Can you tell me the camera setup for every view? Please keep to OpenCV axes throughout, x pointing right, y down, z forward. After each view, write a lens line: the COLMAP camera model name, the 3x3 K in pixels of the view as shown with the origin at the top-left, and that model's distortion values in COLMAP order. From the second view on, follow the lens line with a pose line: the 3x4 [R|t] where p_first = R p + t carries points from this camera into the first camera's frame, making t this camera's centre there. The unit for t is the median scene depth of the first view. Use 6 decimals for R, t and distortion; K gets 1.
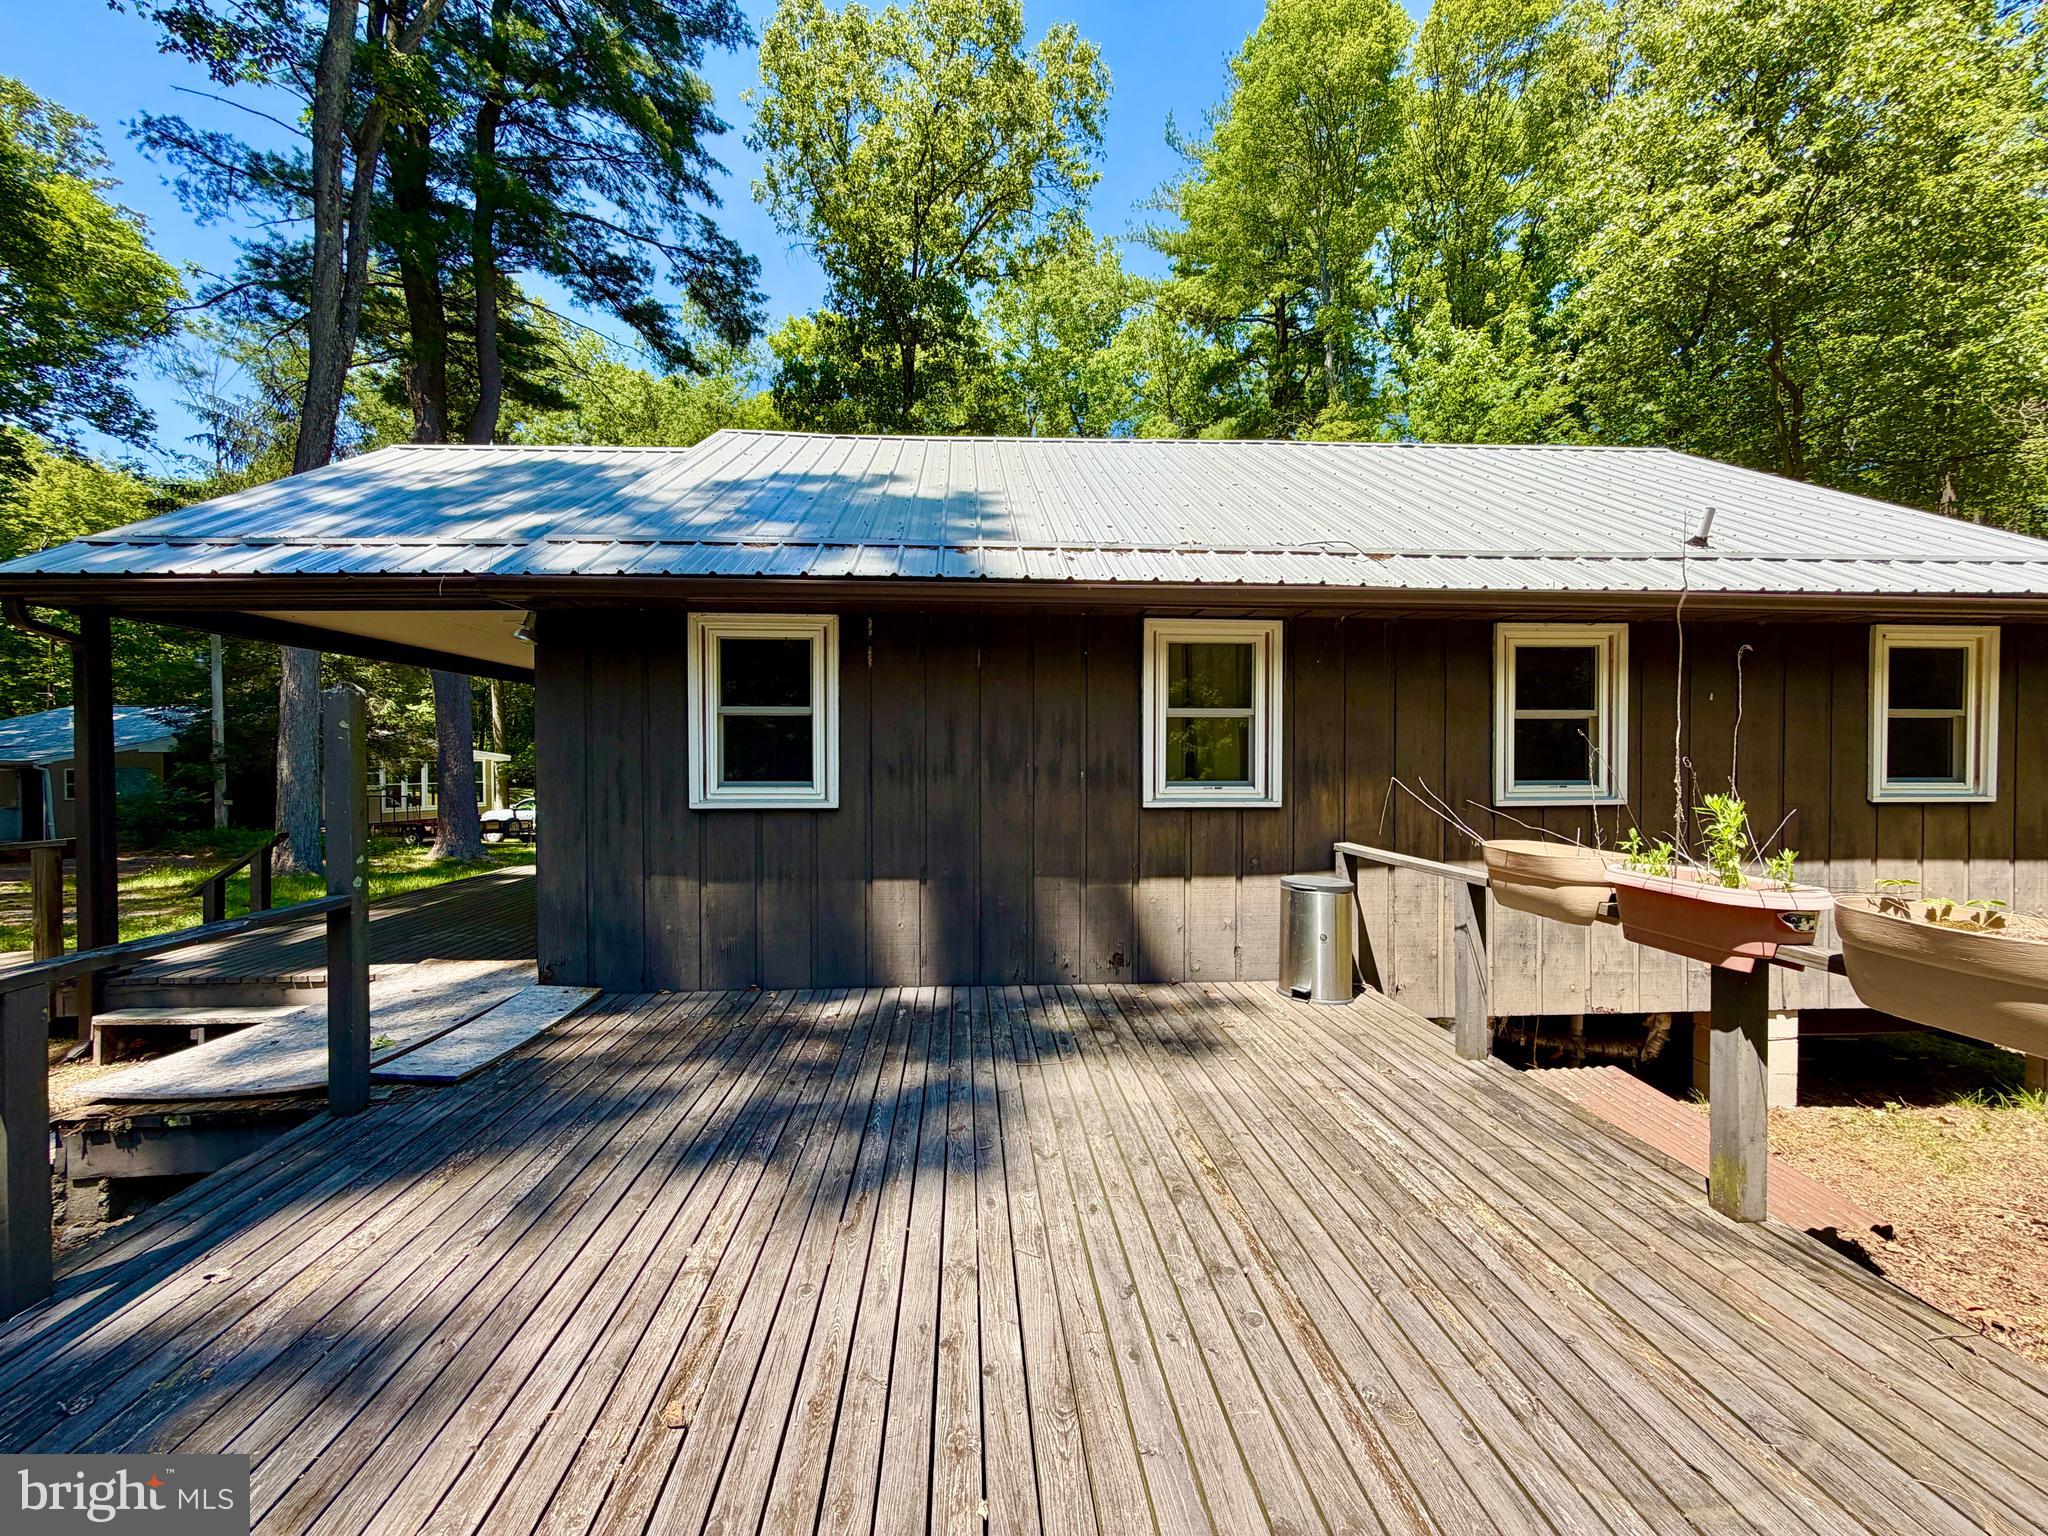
lens RADIAL K [[815.2, 0, 1018.9], [0, 815.2, 768.4], [0, 0, 1]] dist [0.000837, 0.000539]
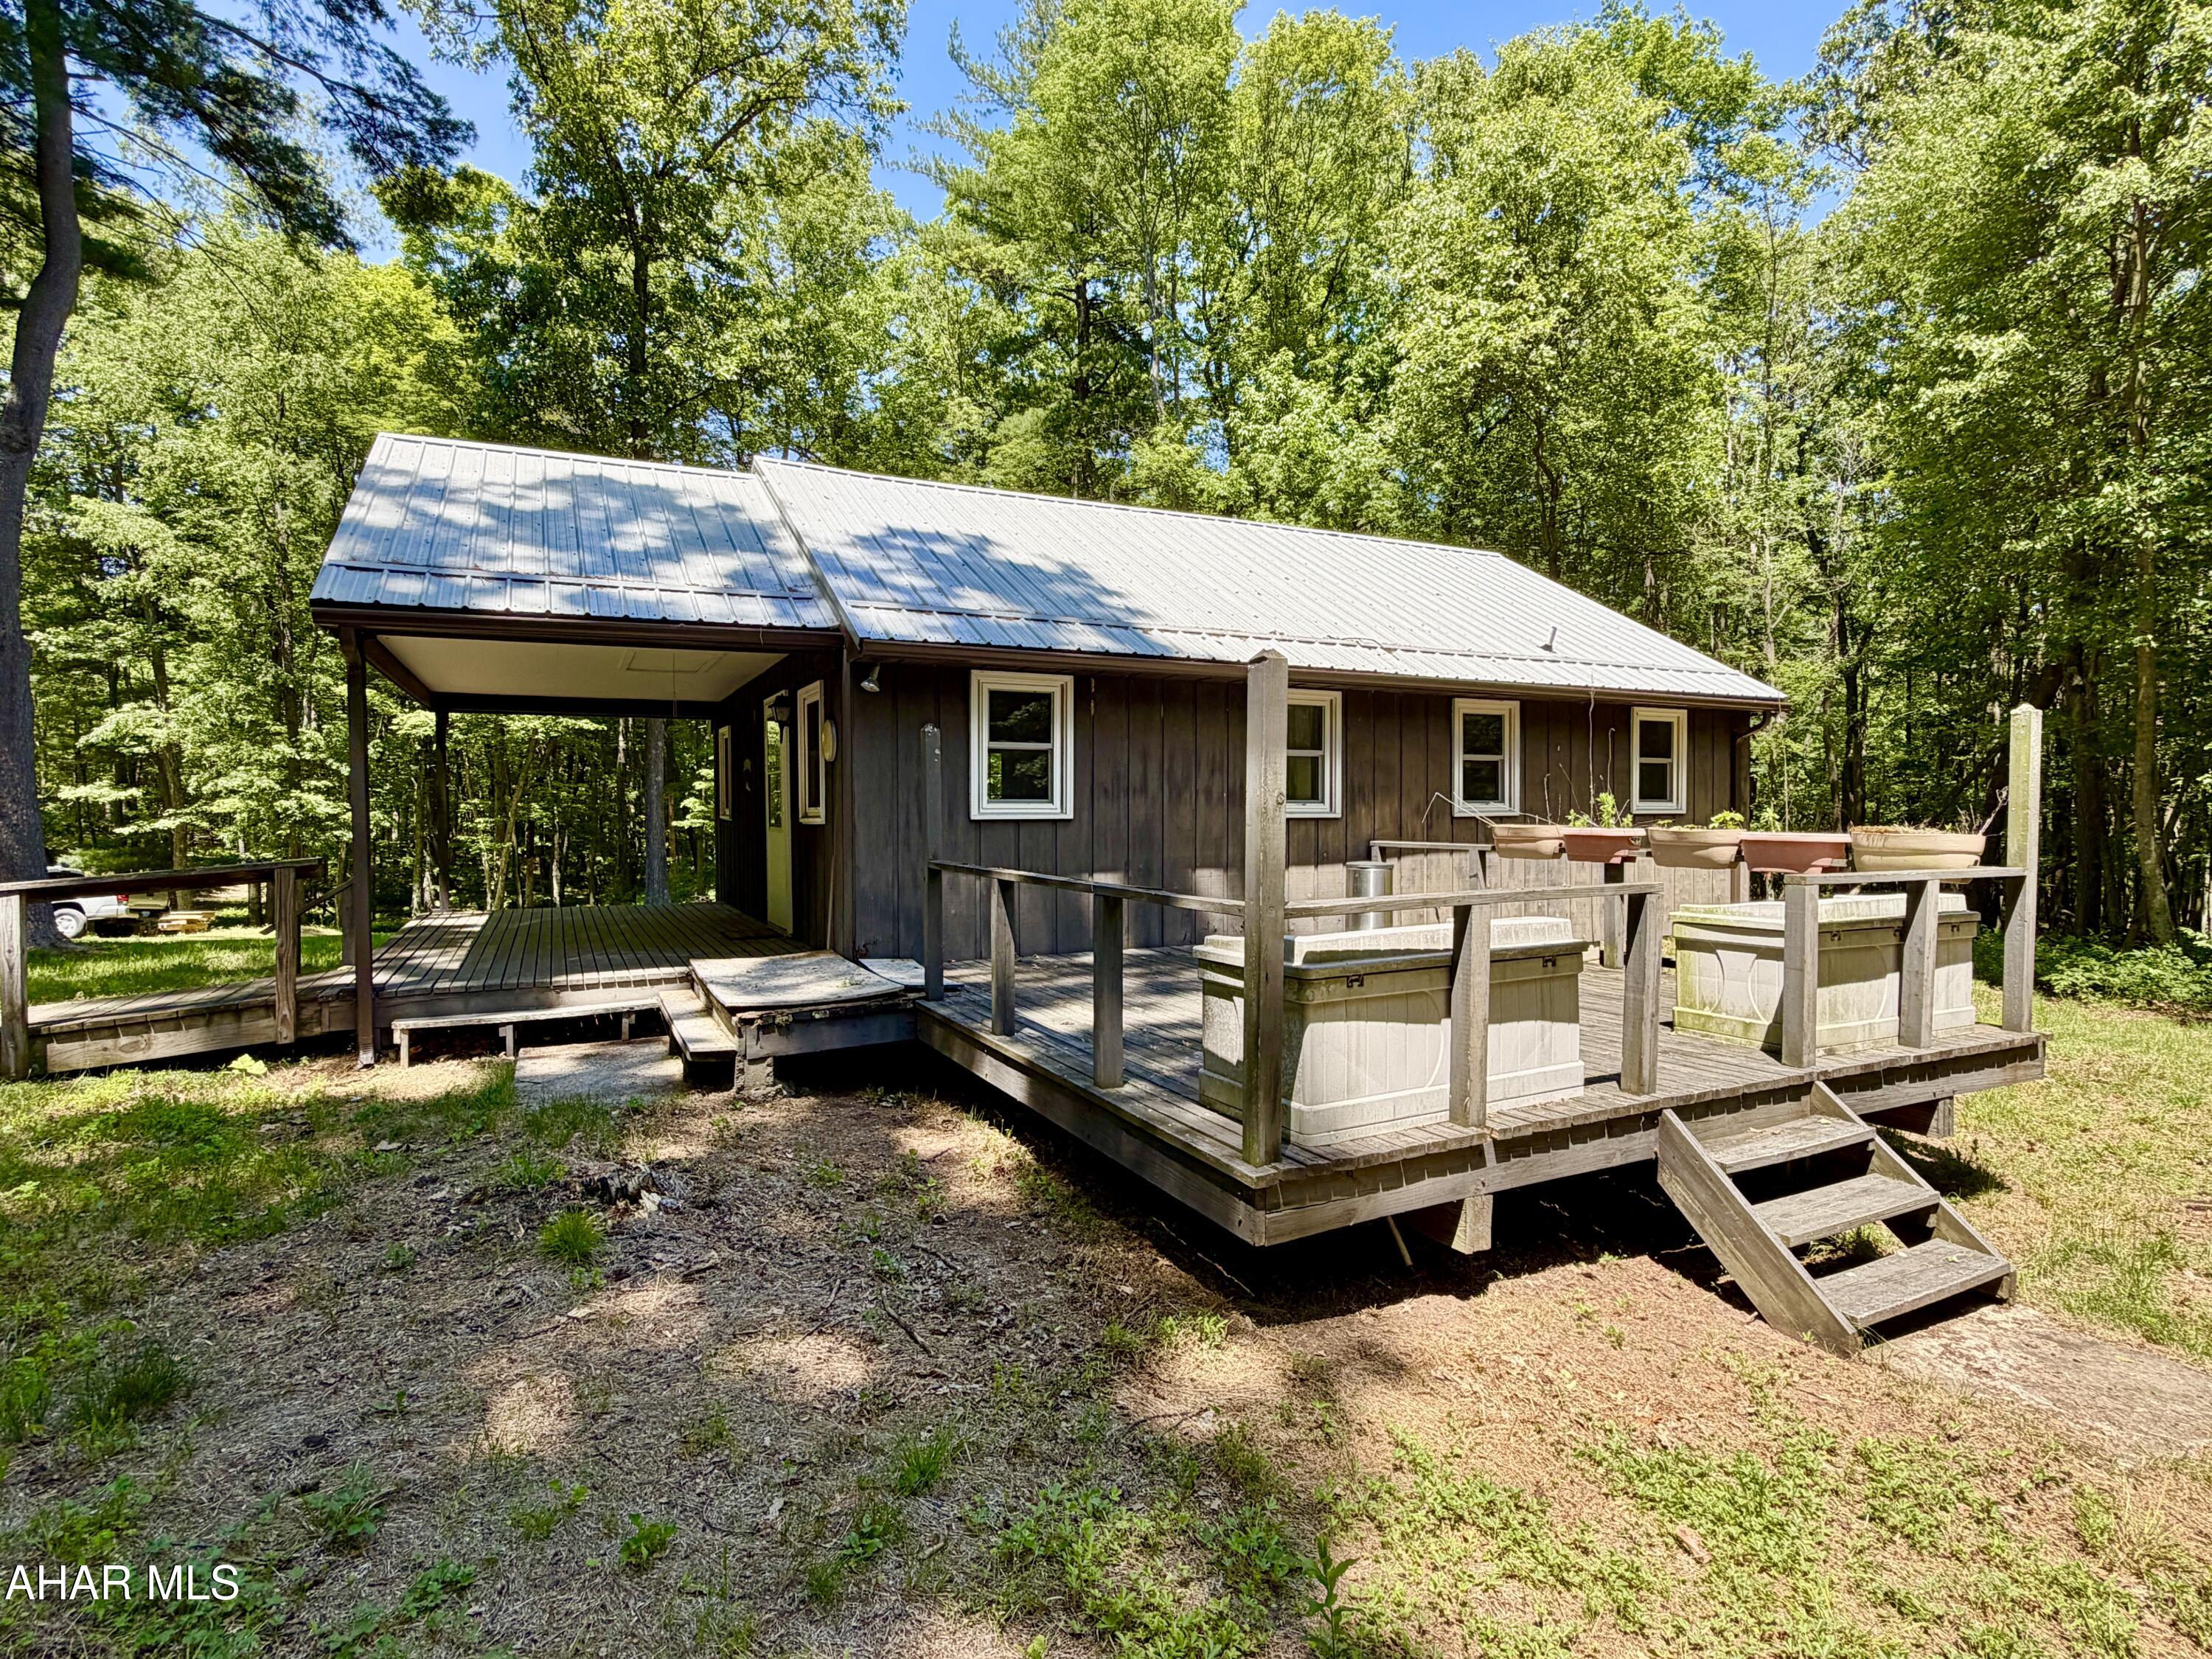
lens RADIAL K [[1122.4, 0, 1105.0], [0, 1122.4, 822.4], [0, 0, 1]] dist [0.006629, -0.000343]
pose [[0.919759, -0.007088, 0.392419, -0.346754], [0.008354, 0.999964, -0.001517, 0.022339], [-0.392394, 0.004673, 0.919785, -0.281131]]
